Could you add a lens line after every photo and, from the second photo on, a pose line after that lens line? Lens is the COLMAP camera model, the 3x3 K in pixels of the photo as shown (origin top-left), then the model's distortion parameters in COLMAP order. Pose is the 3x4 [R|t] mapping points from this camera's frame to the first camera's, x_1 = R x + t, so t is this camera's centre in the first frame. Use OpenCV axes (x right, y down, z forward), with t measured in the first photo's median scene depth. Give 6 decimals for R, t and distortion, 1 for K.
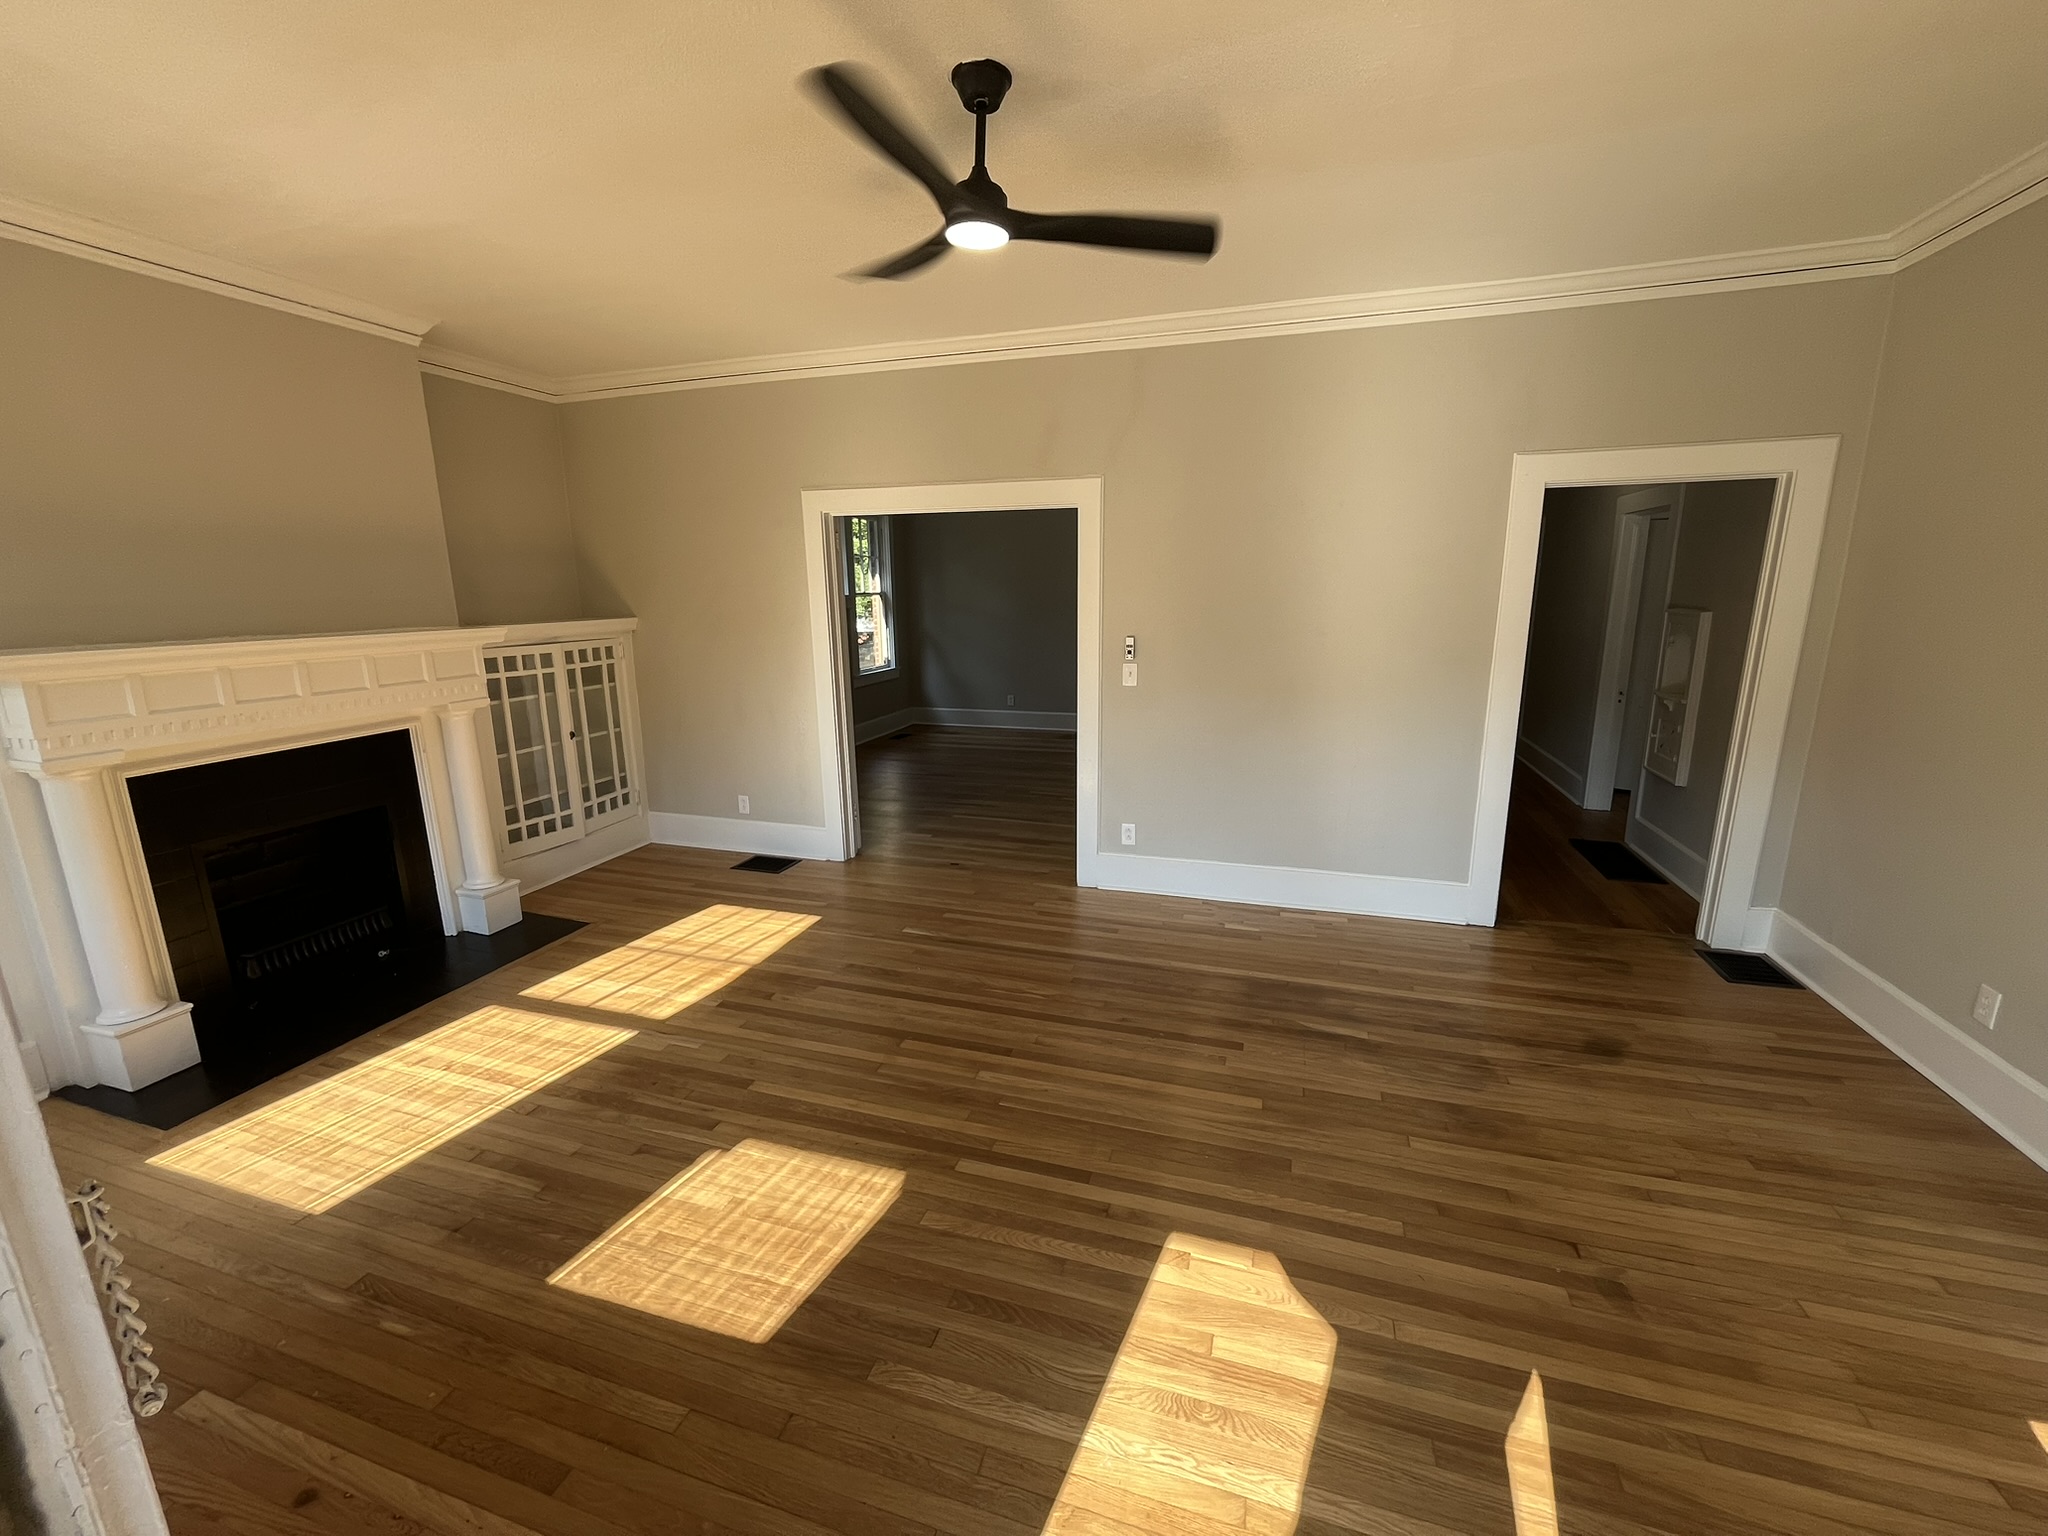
lens RADIAL K [[828.2, 0, 1024.0], [0, 828.2, 768.0], [0, 0, 1]] dist [0.015602, 0.000049]
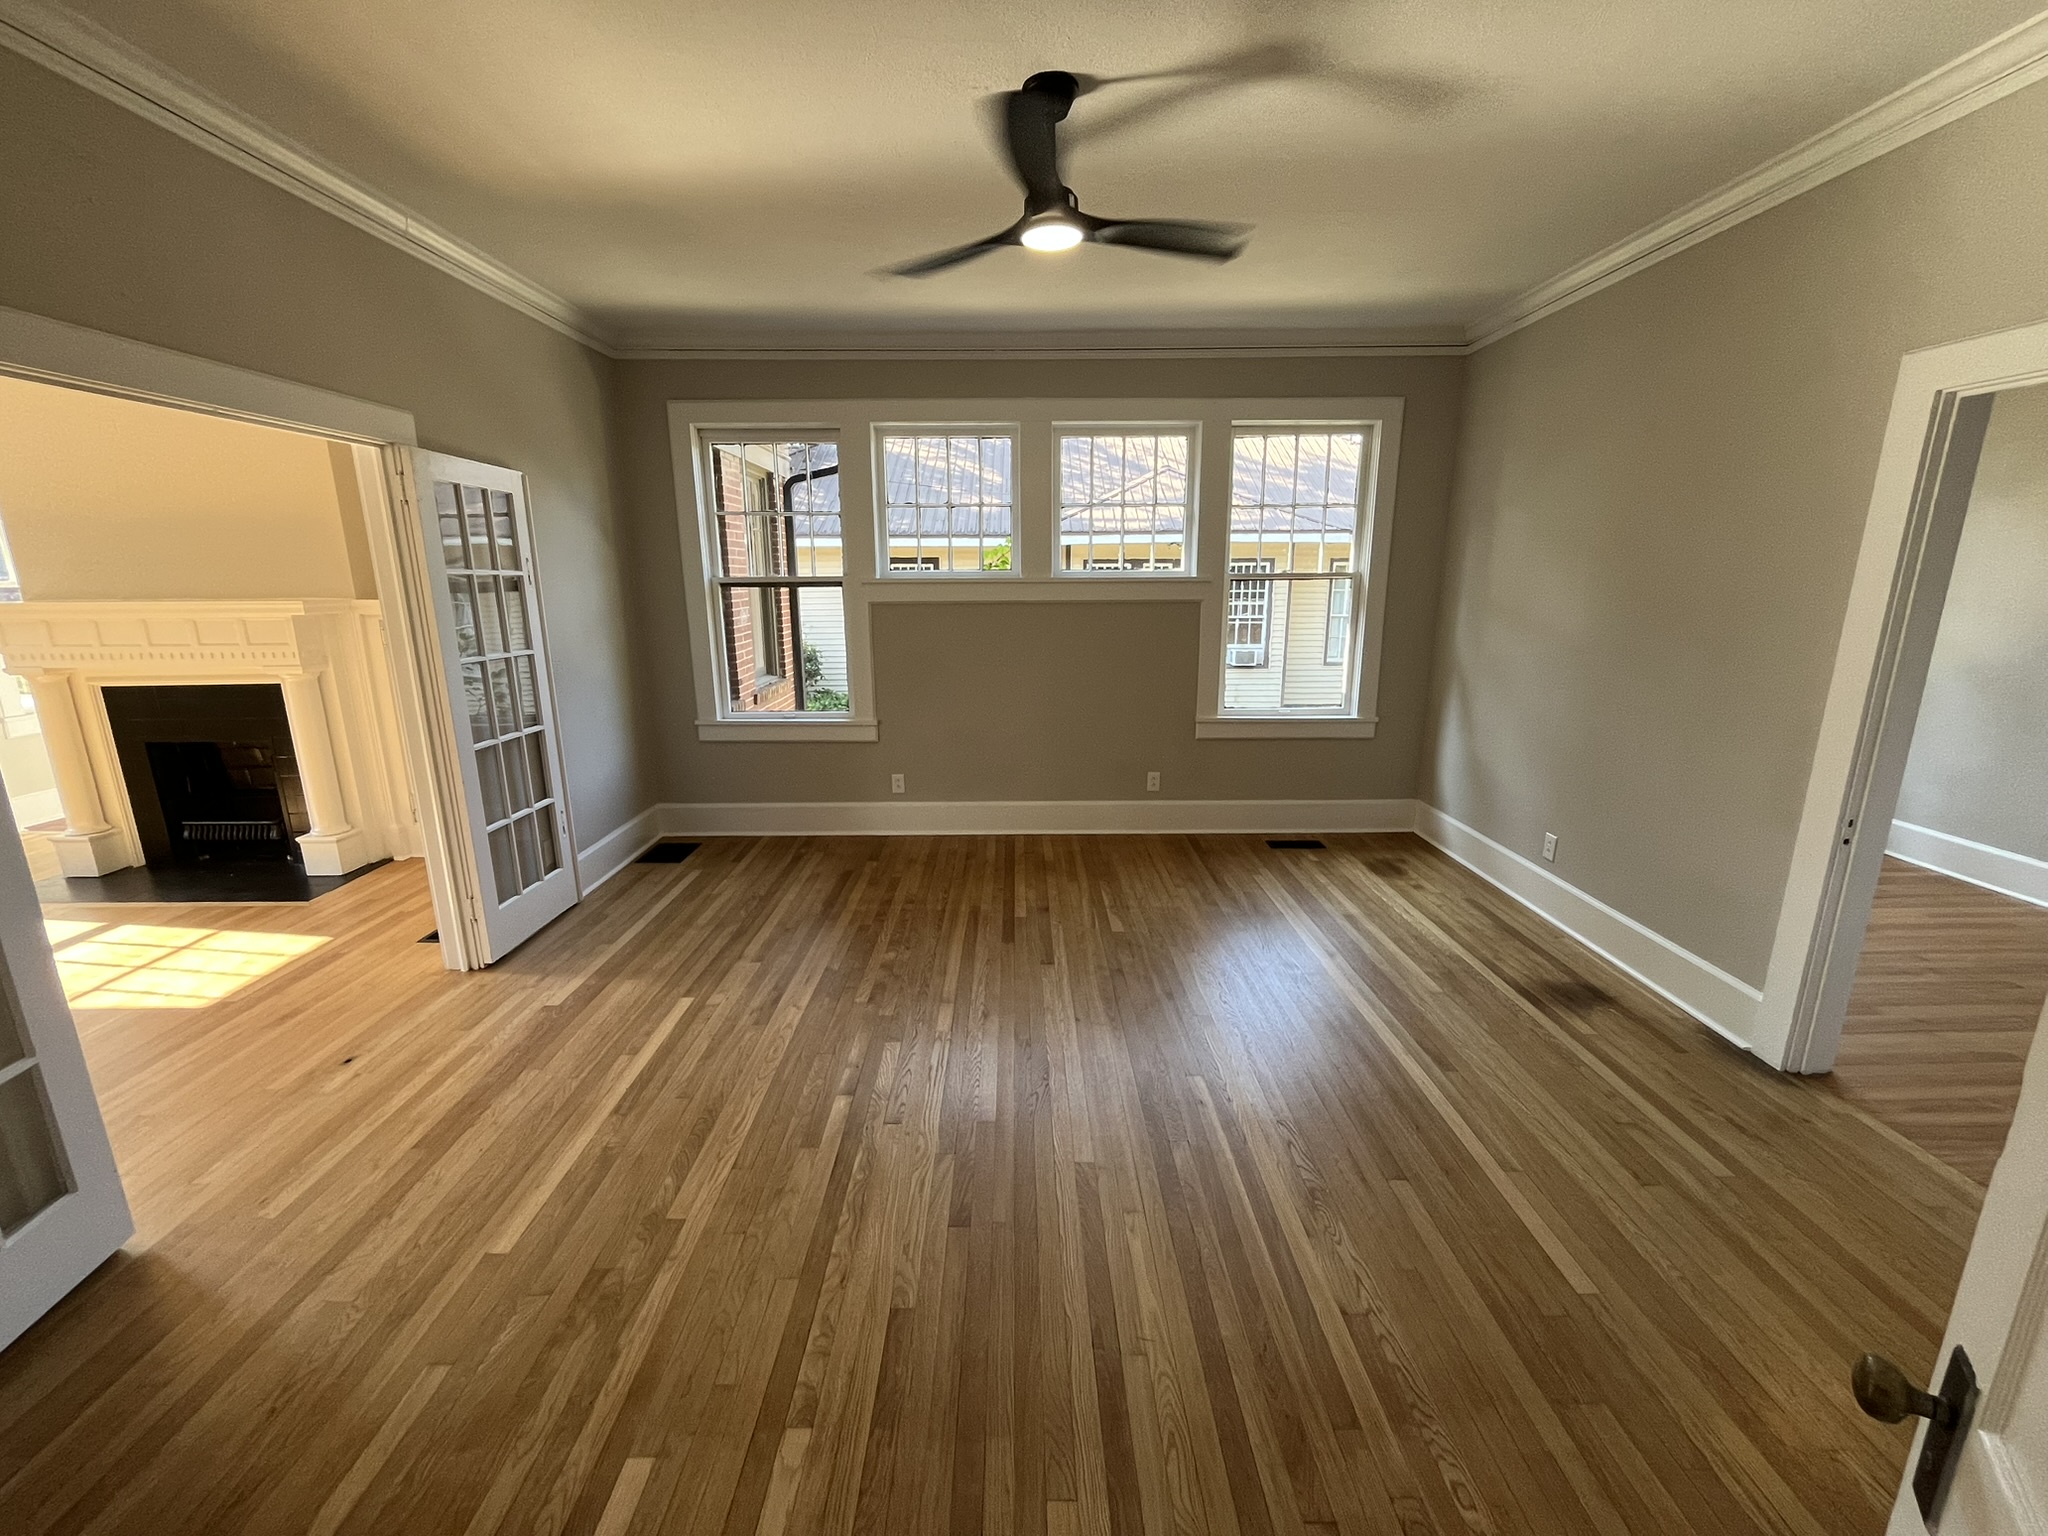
lens RADIAL K [[840.7, 0, 1024.0], [0, 840.7, 768.0], [0, 0, 1]] dist [-0.000958, -0.000102]
pose [[0.307386, 0.228623, -0.923713, 0.296126], [-0.205046, 0.963820, 0.170316, -0.146390], [0.929231, 0.137051, 0.343143, 0.664048]]
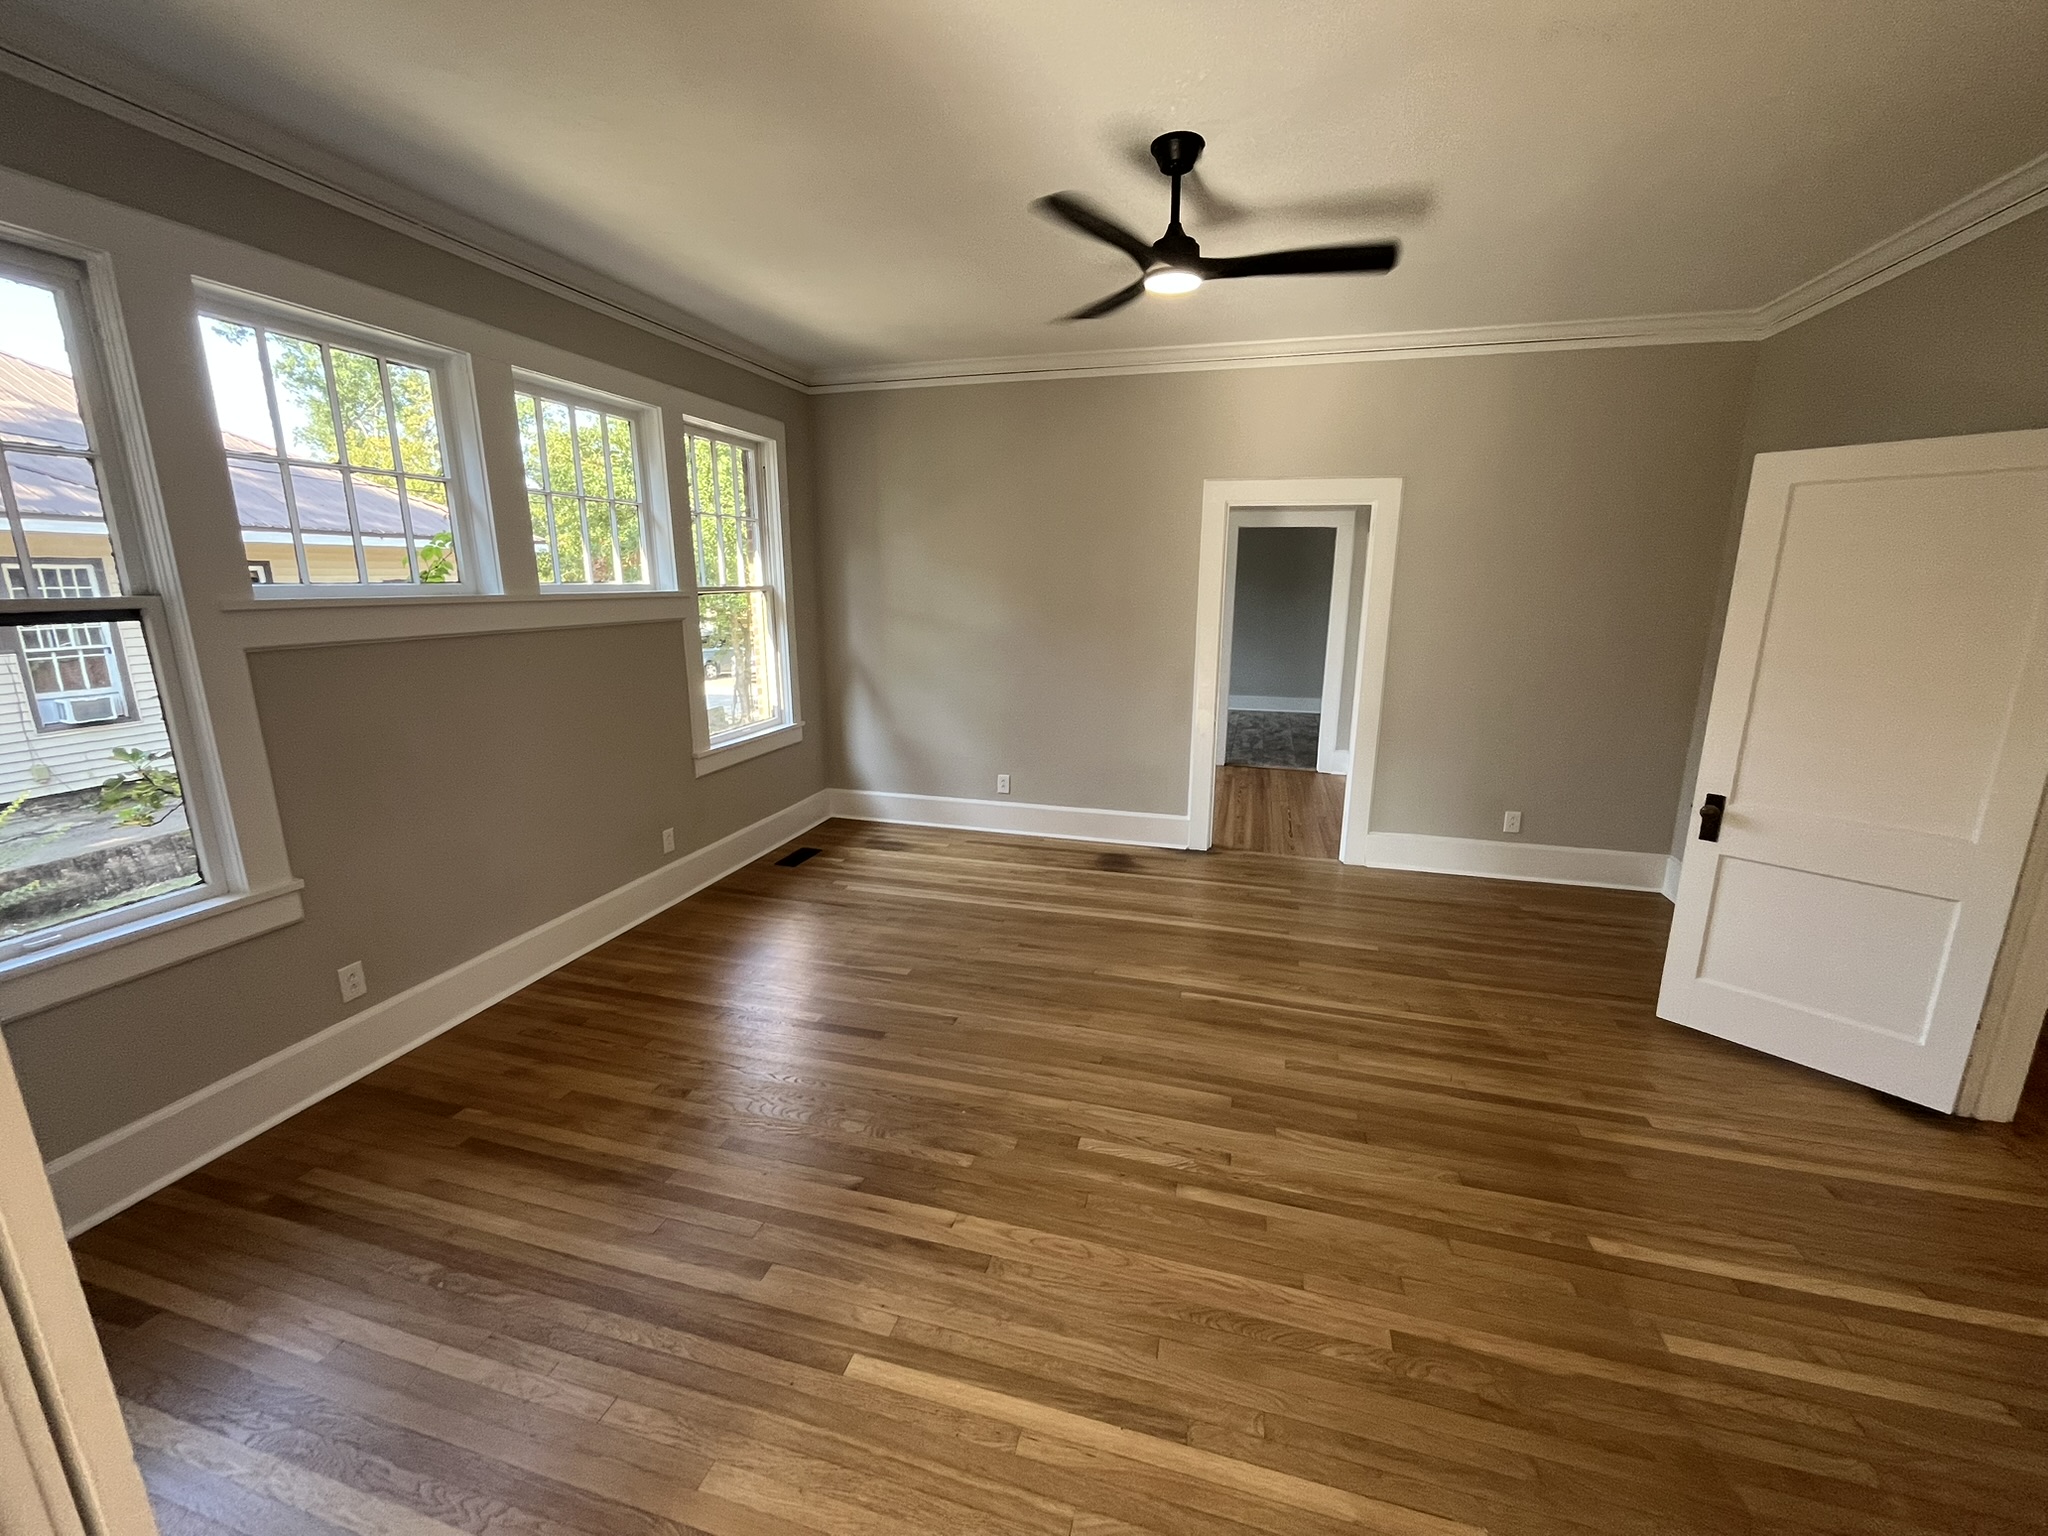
lens RADIAL K [[832.3, 0, 1024.0], [0, 832.3, 768.0], [0, 0, 1]] dist [-0.000427, -0.000267]
pose [[0.999263, 0.011690, 0.036550, -0.024659], [-0.011913, 0.999912, 0.005894, -0.103401], [-0.036478, -0.006326, 0.999314, 0.470932]]
